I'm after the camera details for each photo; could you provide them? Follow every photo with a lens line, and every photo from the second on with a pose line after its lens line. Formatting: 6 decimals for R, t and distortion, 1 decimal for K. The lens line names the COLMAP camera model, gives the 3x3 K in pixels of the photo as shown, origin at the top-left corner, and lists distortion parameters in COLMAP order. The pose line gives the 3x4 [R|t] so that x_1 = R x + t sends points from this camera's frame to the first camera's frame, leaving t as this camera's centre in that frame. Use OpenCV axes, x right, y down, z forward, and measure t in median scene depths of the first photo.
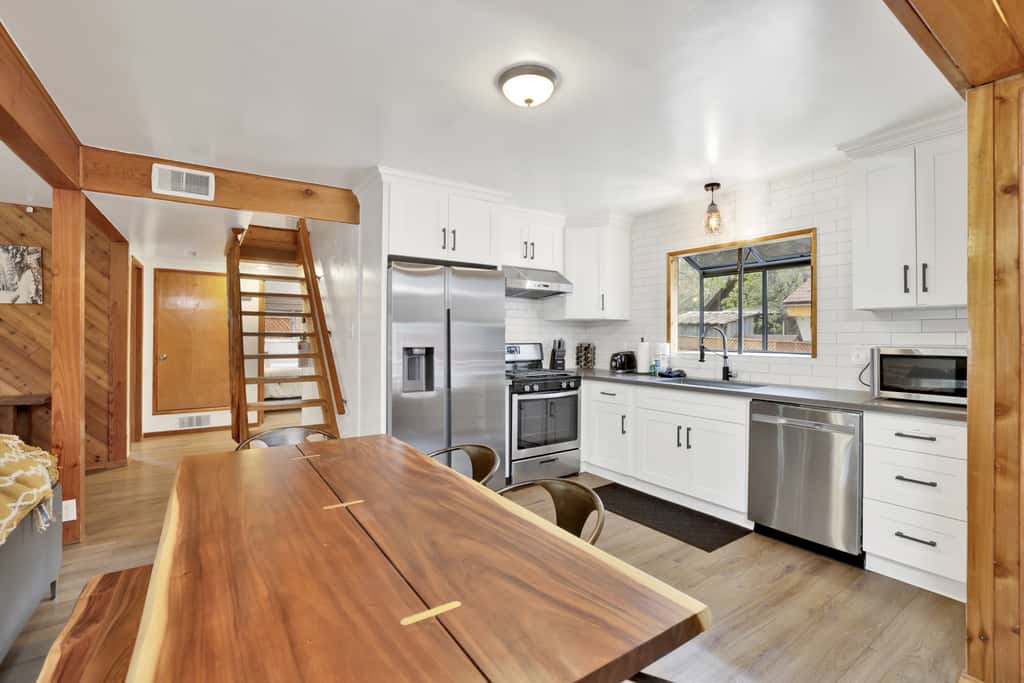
lens RADIAL K [[466.6, 0, 512.6], [0, 466.6, 325.5], [0, 0, 1]] dist [-0.001623, -0.000097]
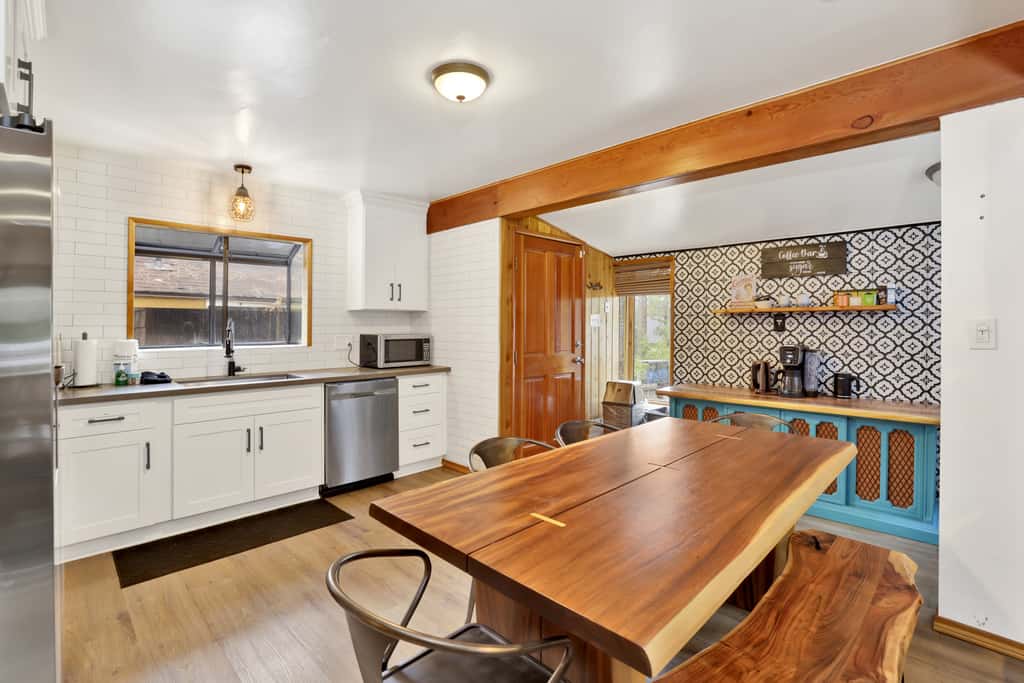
lens RADIAL K [[466.6, 0, 512.6], [0, 466.6, 325.5], [0, 0, 1]] dist [-0.001623, -0.000097]
pose [[-0.156762, -0.010164, 0.987584, -0.579307], [-0.025624, 0.999652, 0.006221, -0.004390], [-0.987304, -0.024331, -0.156968, 0.606177]]
